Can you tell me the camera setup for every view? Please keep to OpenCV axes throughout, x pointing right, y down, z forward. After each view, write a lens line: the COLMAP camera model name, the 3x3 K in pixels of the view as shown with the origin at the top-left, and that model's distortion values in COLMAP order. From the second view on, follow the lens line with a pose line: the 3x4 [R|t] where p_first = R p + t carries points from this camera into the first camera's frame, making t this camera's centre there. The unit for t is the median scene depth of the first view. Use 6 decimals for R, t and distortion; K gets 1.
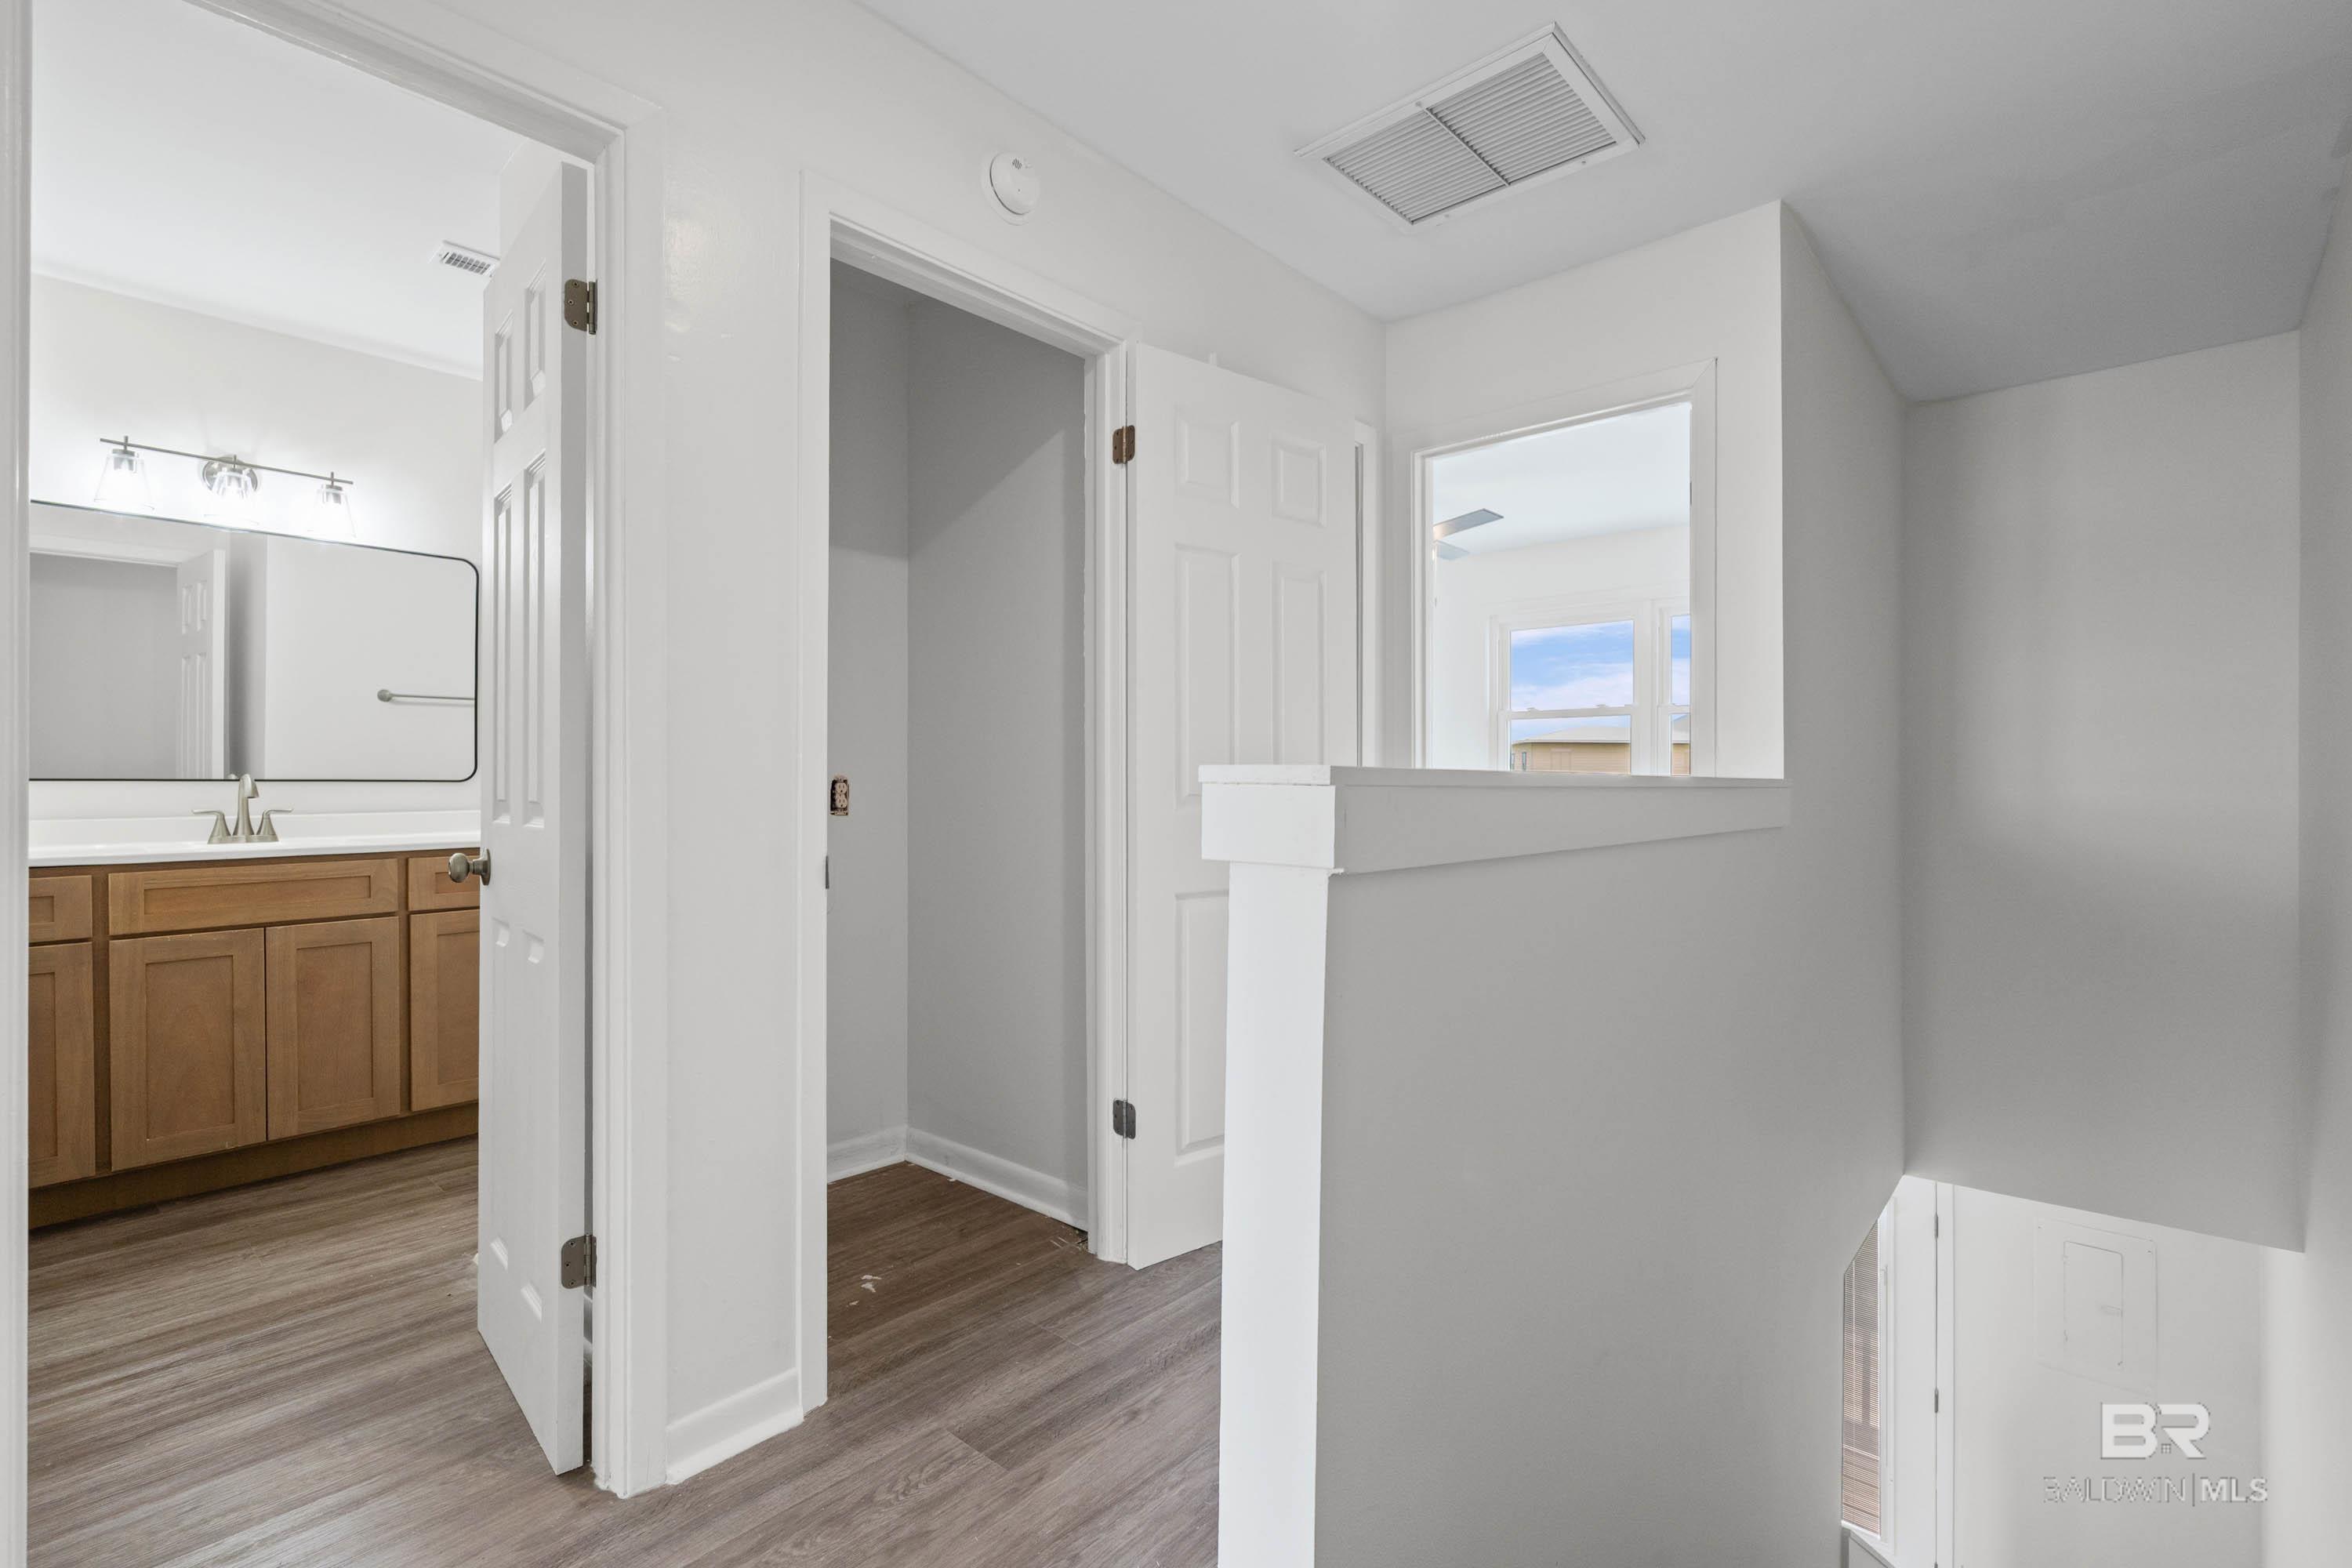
lens RADIAL K [[1074.7, 0, 1172.1], [0, 1074.7, 791.4], [0, 0, 1]] dist [0.001569, 0.000813]
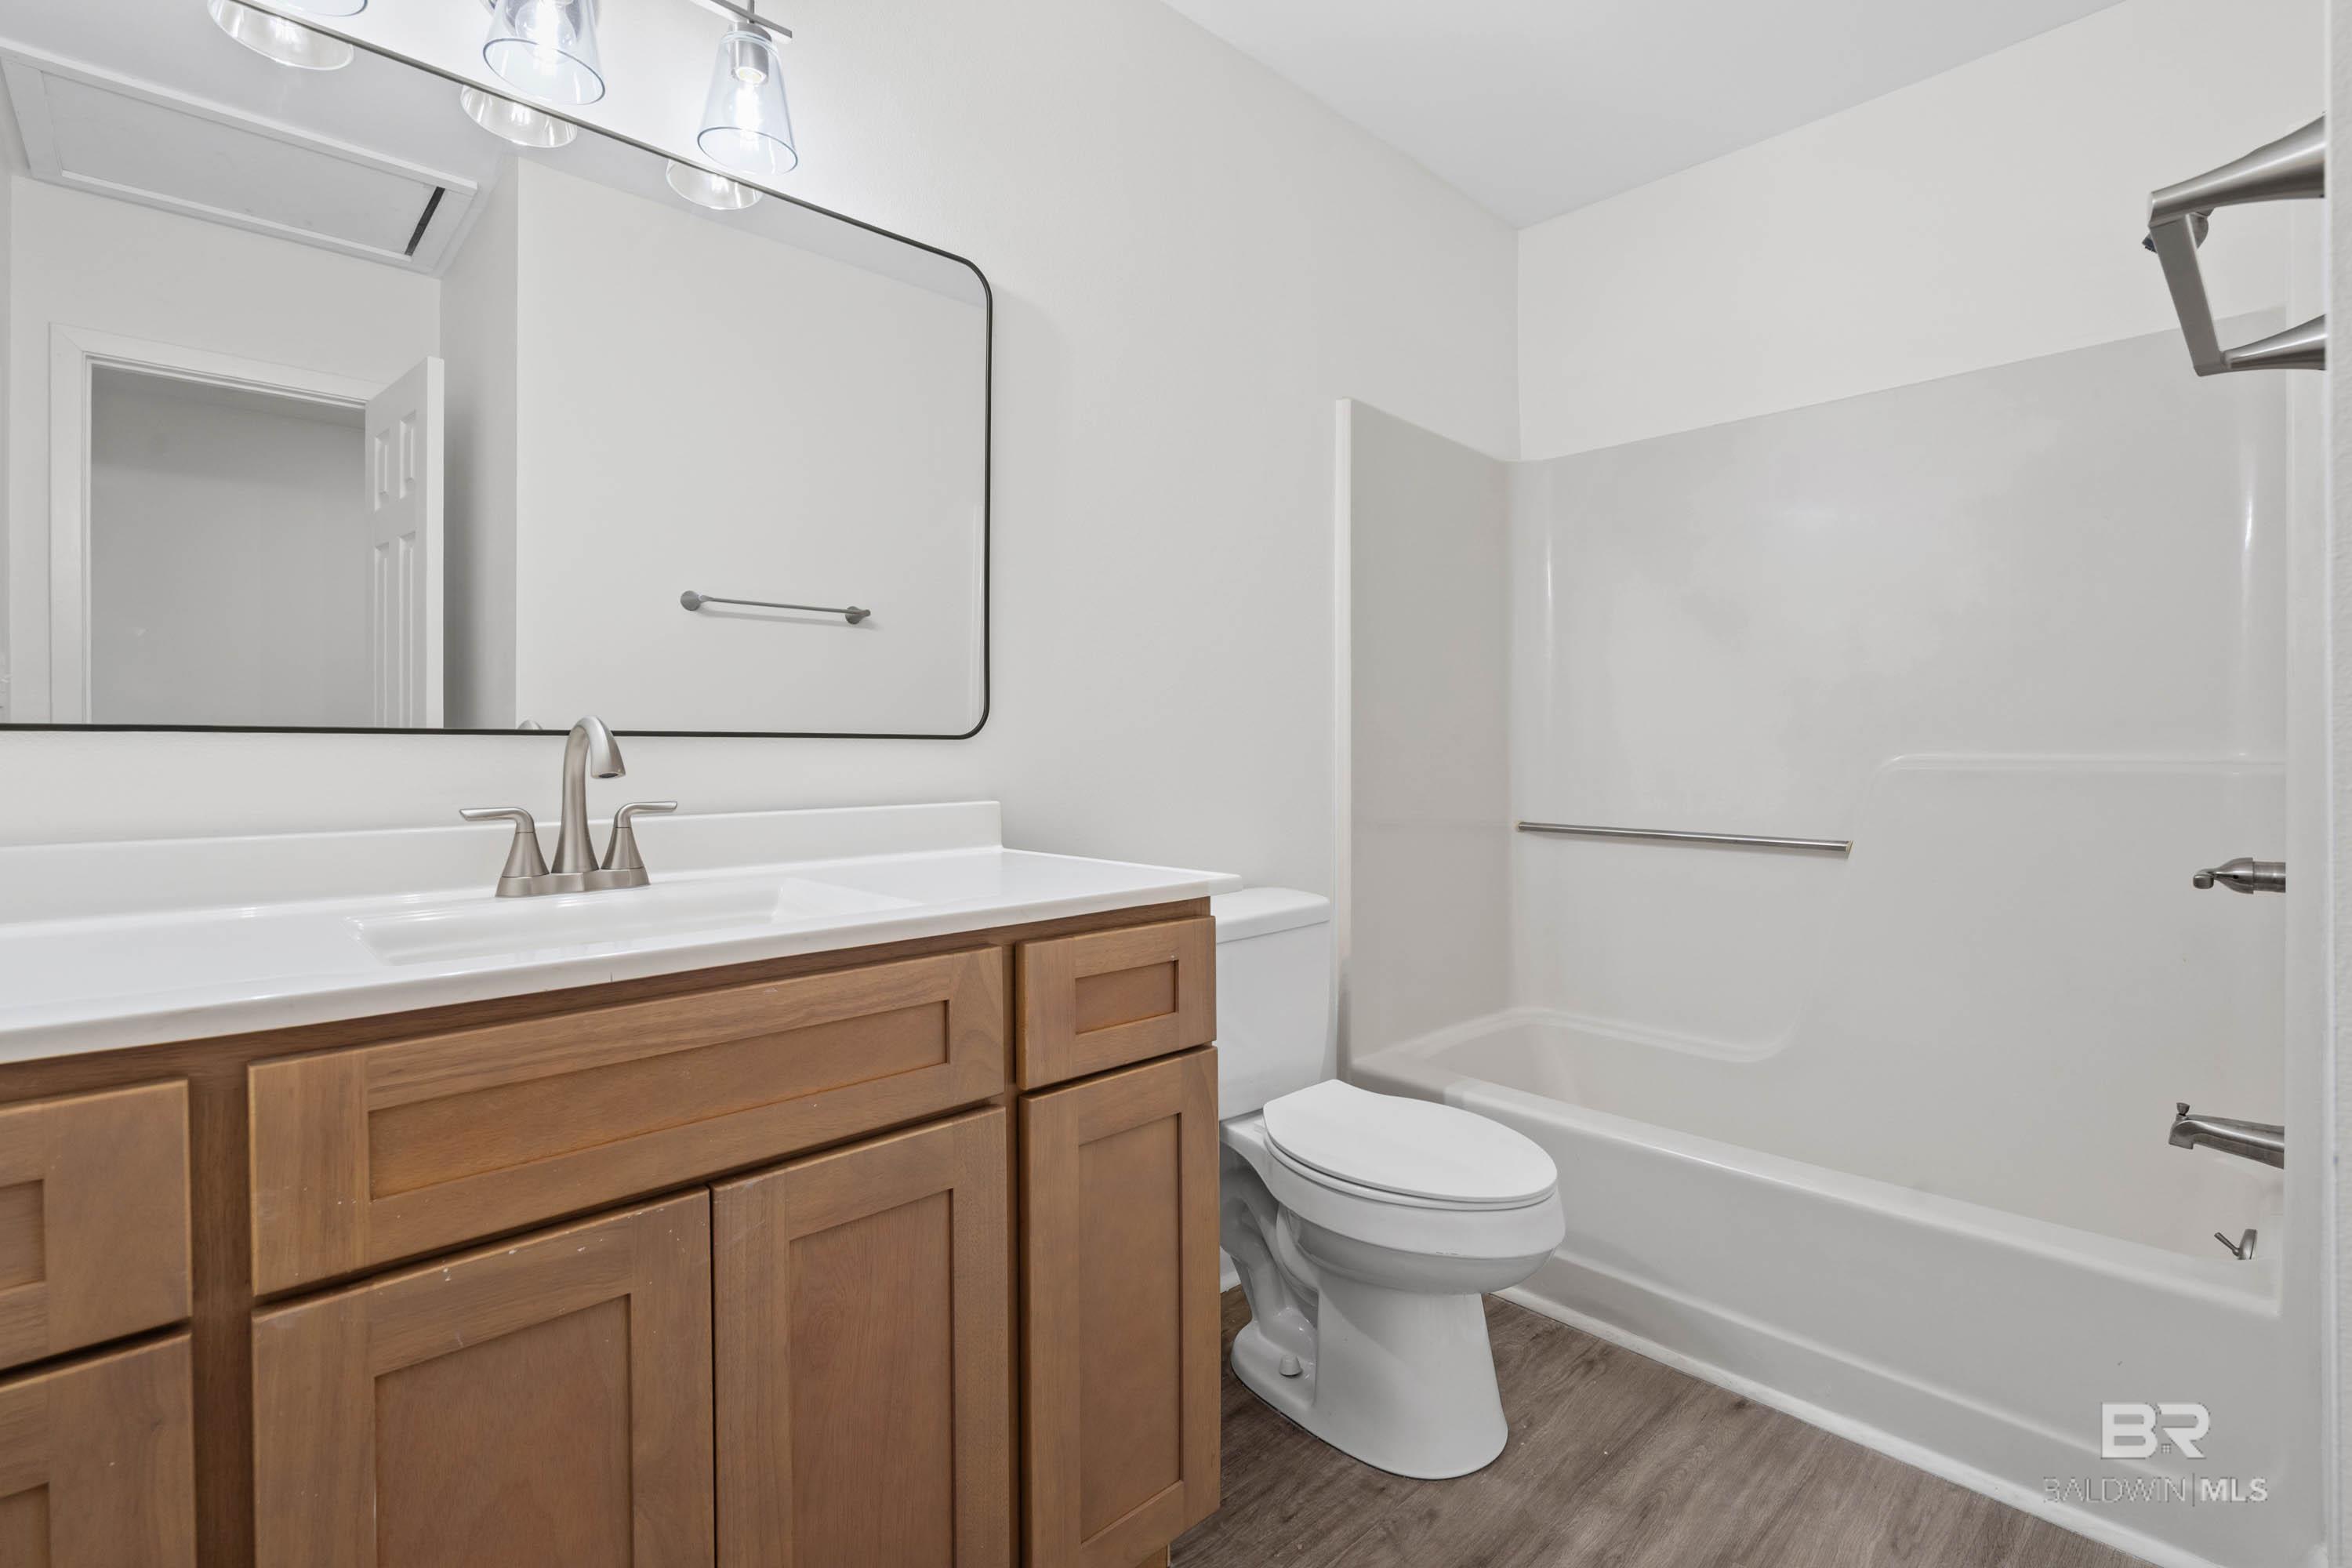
lens RADIAL K [[1074.7, 0, 1179.9], [0, 1074.7, 764.1], [0, 0, 1]] dist [0.001569, 0.000813]
pose [[0.996760, -0.002120, -0.080409, -0.641751], [0.002666, 0.999974, 0.006687, -0.000737], [0.080393, -0.006880, 0.996740, 0.657126]]
